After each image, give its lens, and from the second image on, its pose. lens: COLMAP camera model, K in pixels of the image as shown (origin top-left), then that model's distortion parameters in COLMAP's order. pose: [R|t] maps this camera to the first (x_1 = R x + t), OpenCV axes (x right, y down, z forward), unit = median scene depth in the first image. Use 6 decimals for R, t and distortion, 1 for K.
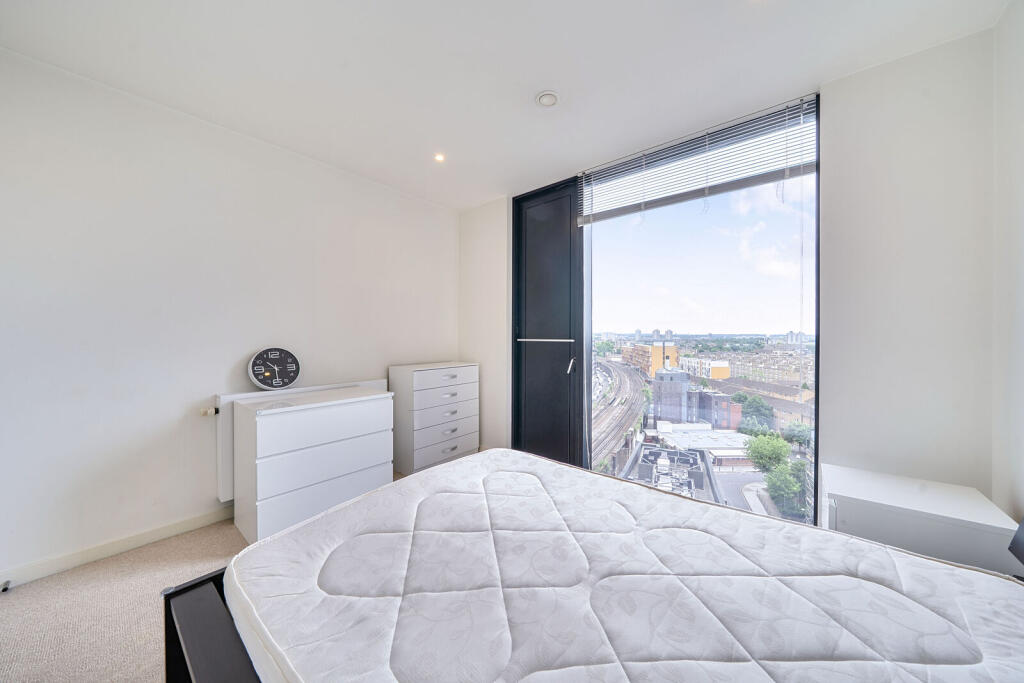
lens RADIAL K [[348.0, 0, 512.0], [0, 348.0, 341.5], [0, 0, 1]] dist [-0.000184, -0.000011]
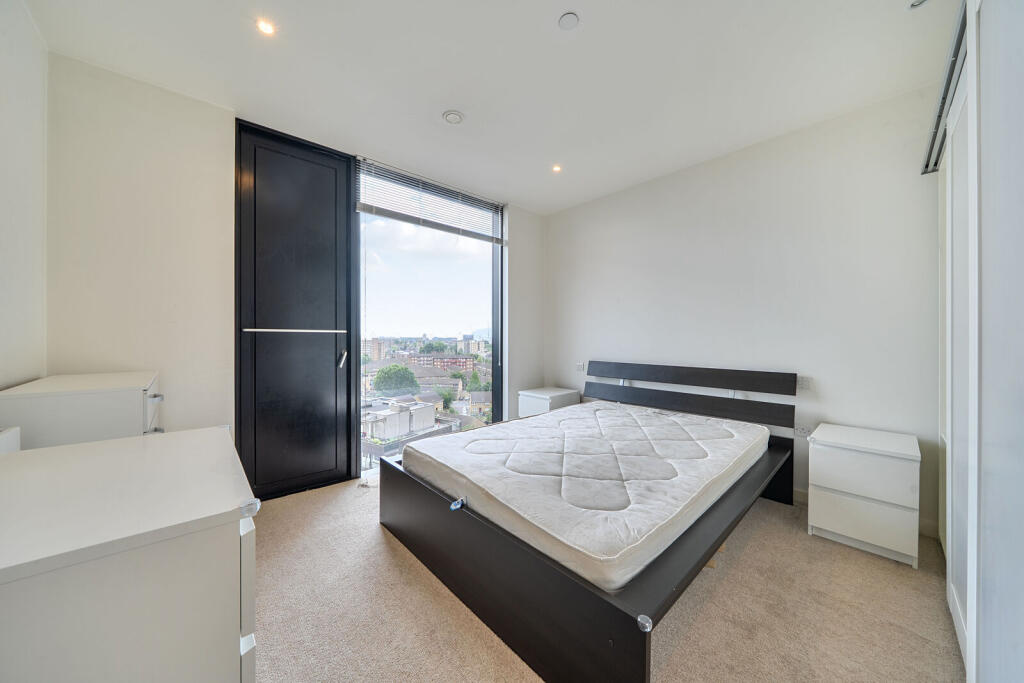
lens RADIAL K [[348.2, 0, 512.0], [0, 348.2, 341.5], [0, 0, 1]] dist [-0.000039, -0.000027]
pose [[0.137818, -0.010418, 0.990403, -1.027735], [0.014186, 0.999863, 0.008543, 0.034176], [-0.990356, 0.012872, 0.137947, 0.668507]]
